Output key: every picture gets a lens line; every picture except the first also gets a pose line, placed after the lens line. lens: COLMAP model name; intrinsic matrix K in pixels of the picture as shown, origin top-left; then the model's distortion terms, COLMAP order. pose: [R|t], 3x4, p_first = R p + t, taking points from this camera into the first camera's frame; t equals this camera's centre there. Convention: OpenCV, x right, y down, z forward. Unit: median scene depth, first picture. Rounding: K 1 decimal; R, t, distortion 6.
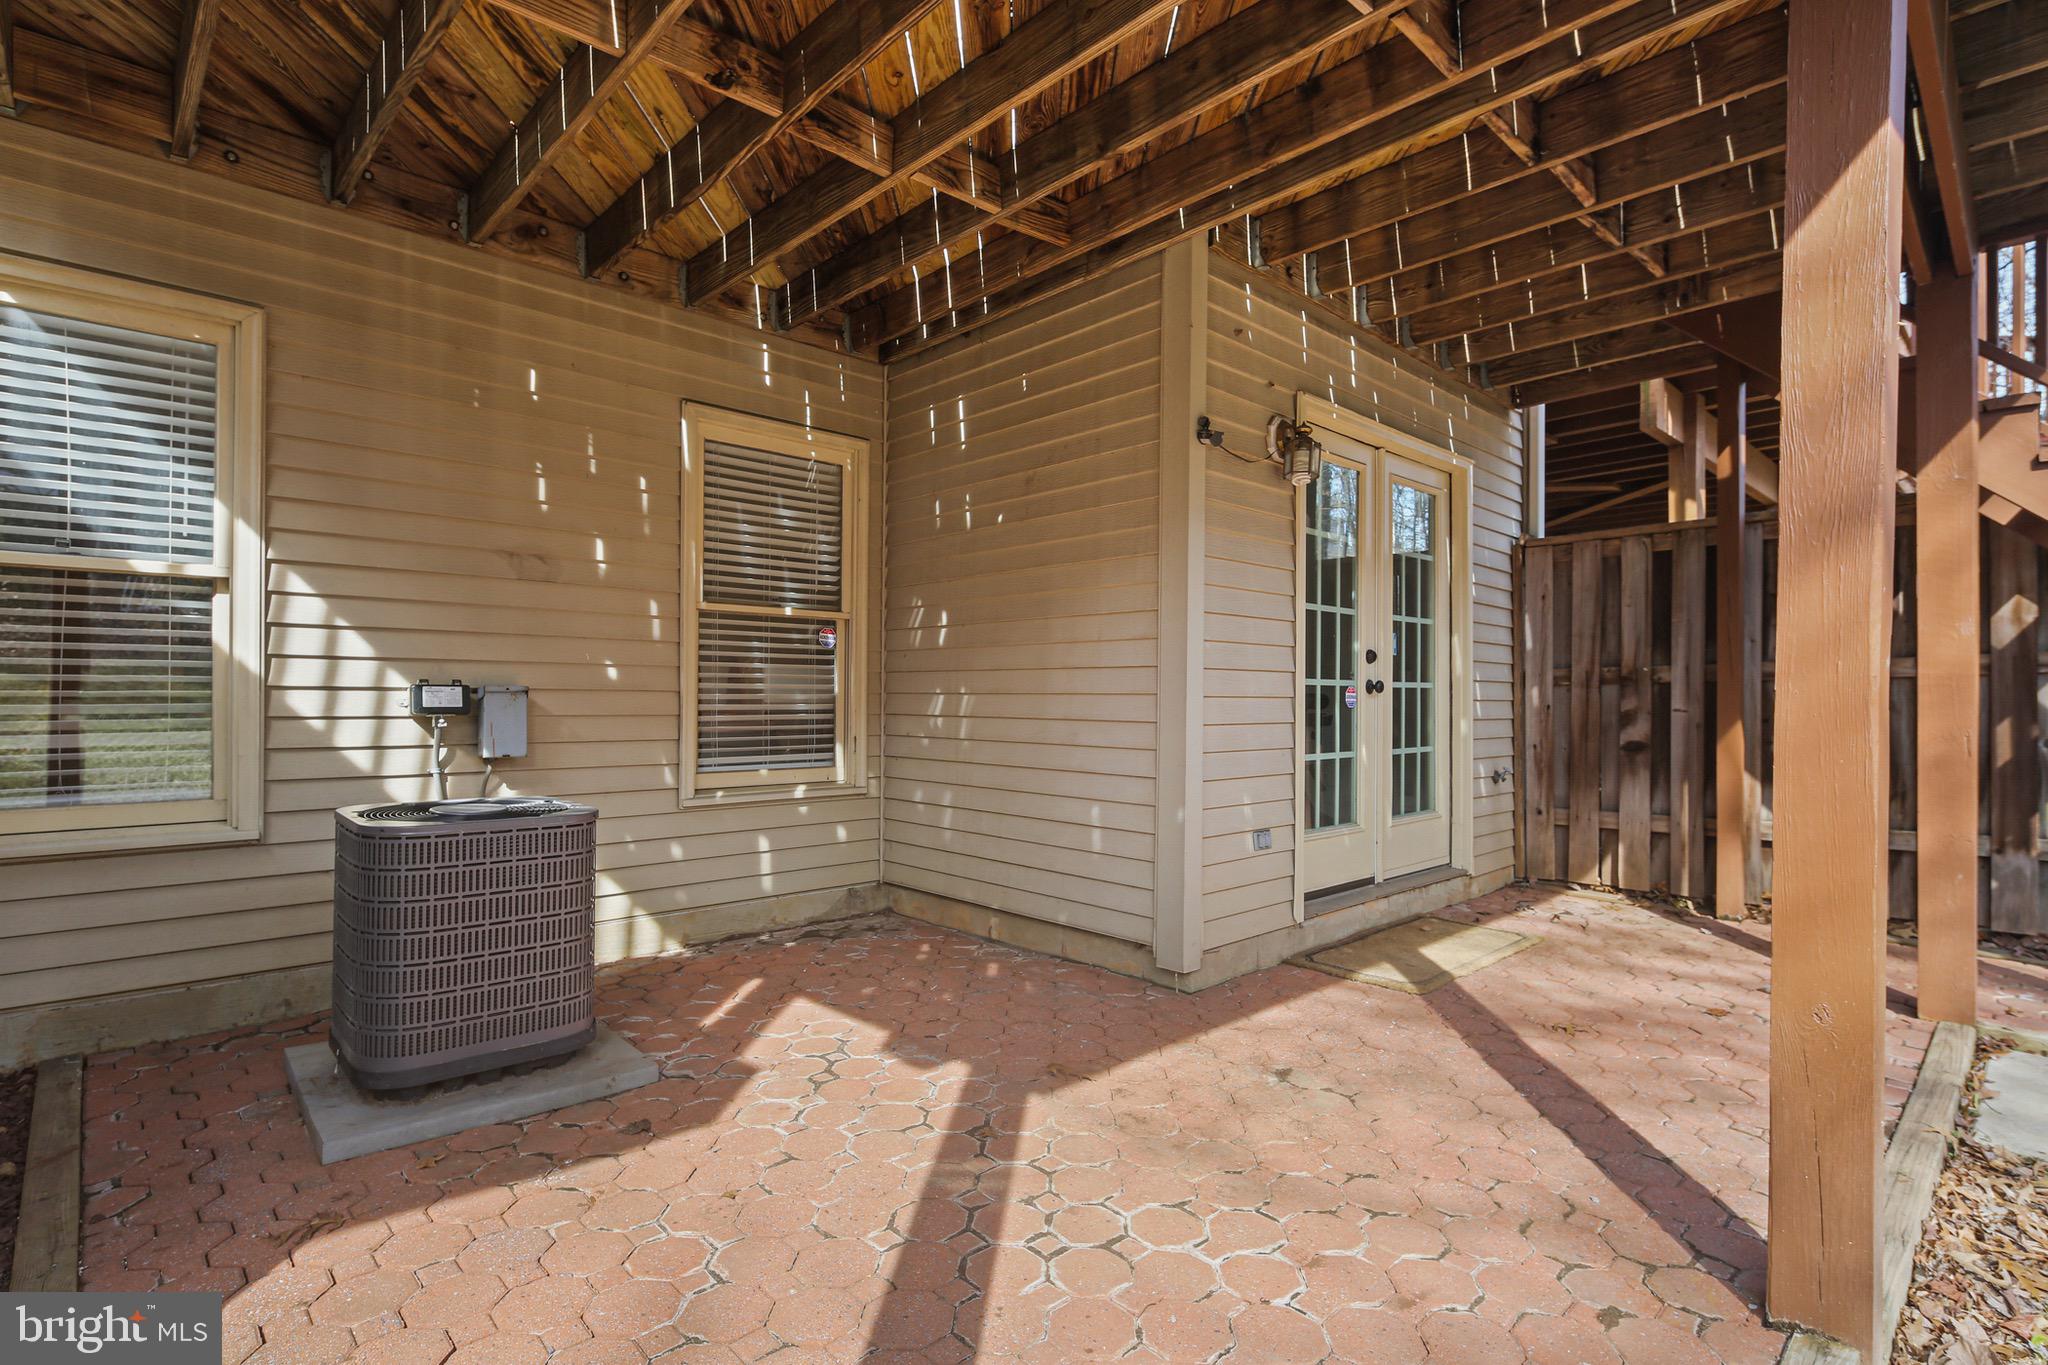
lens RADIAL K [[986.9, 0, 1033.7], [0, 986.9, 685.2], [0, 0, 1]] dist [0.003348, -0.000227]
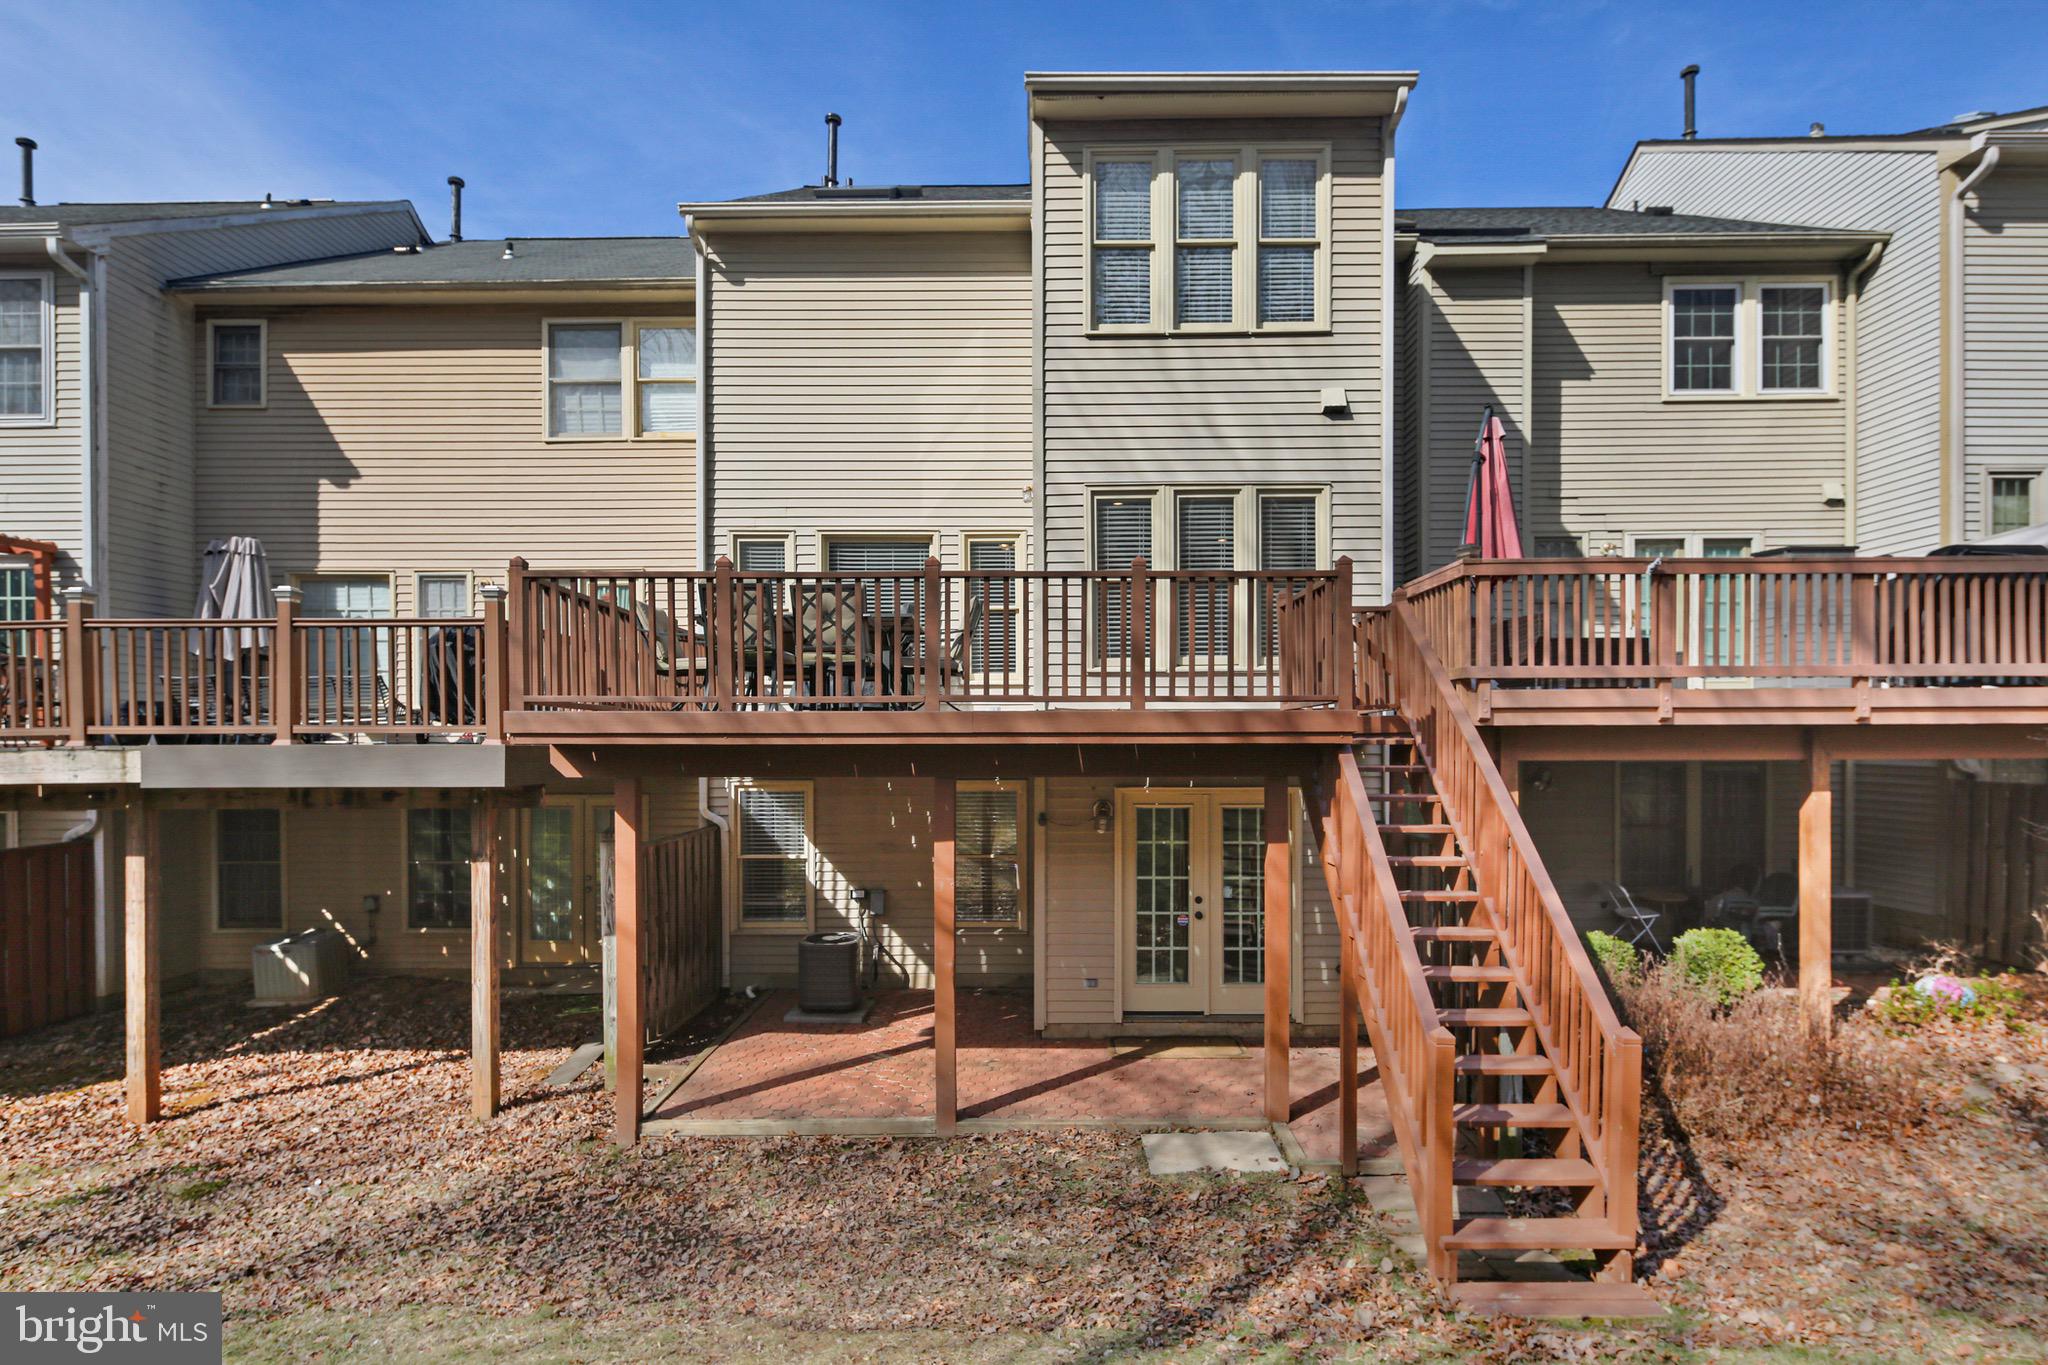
lens RADIAL K [[976.0, 0, 1015.9], [0, 976.0, 749.2], [0, 0, 1]] dist [-0.000503, -0.001631]
pose [[0.717366, -0.004310, -0.696683, 1.638266], [0.014687, 0.999852, 0.008938, -0.402020], [0.696542, -0.016644, 0.717323, -0.742181]]
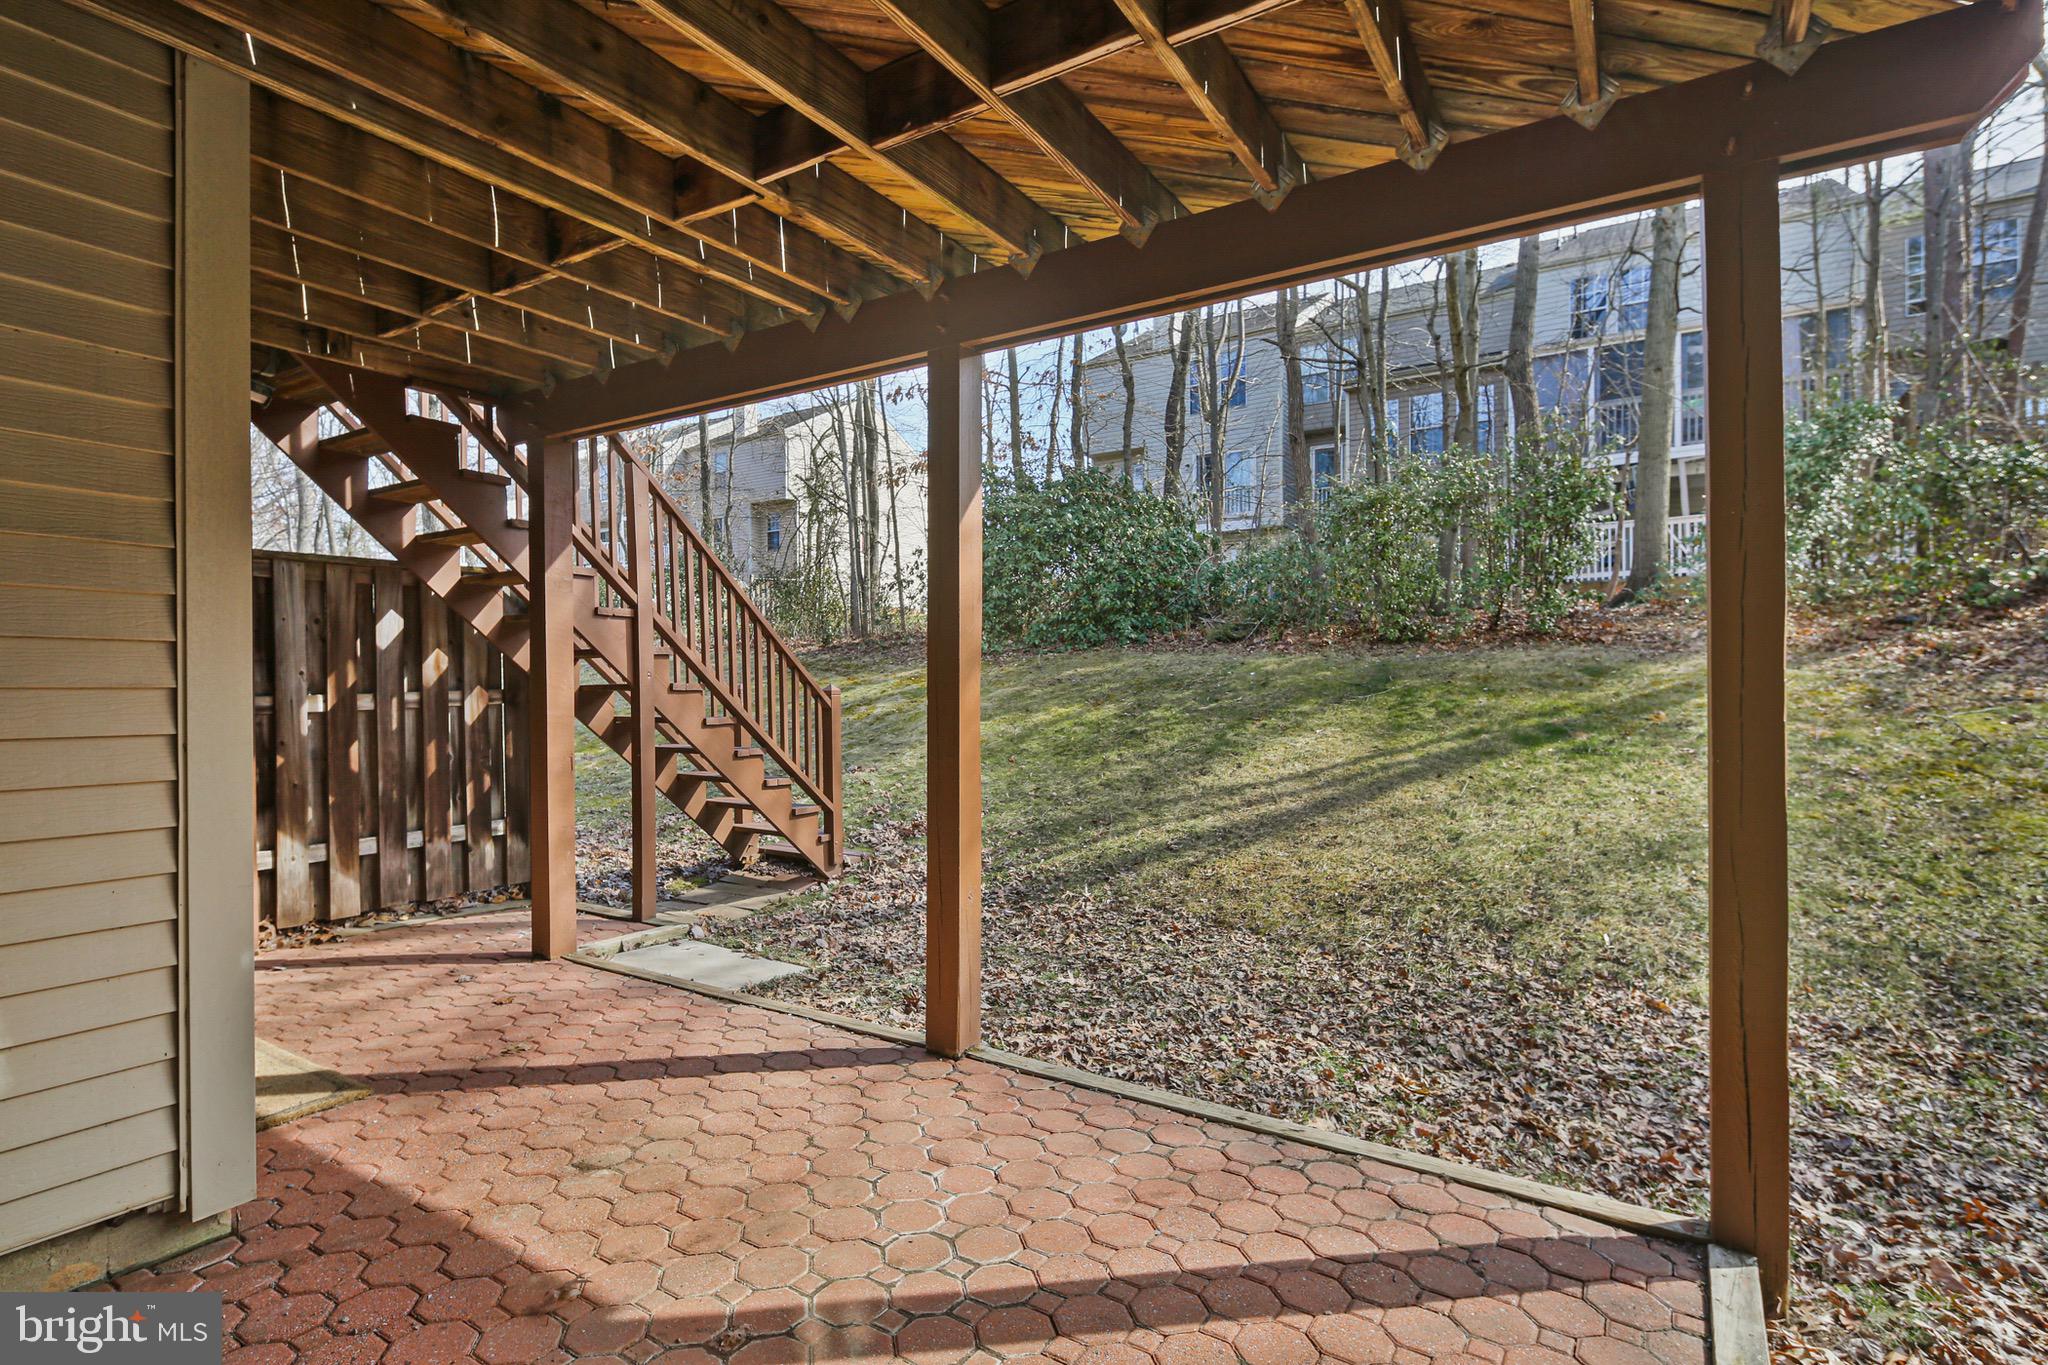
lens RADIAL K [[976.0, 0, 1015.9], [0, 976.0, 749.2], [0, 0, 1]] dist [-0.000503, -0.001631]
pose [[-0.247681, -0.061161, 0.966909, -0.509209], [-0.008284, 0.998103, 0.061012, -0.044061], [-0.968806, 0.007102, -0.247718, 0.588779]]
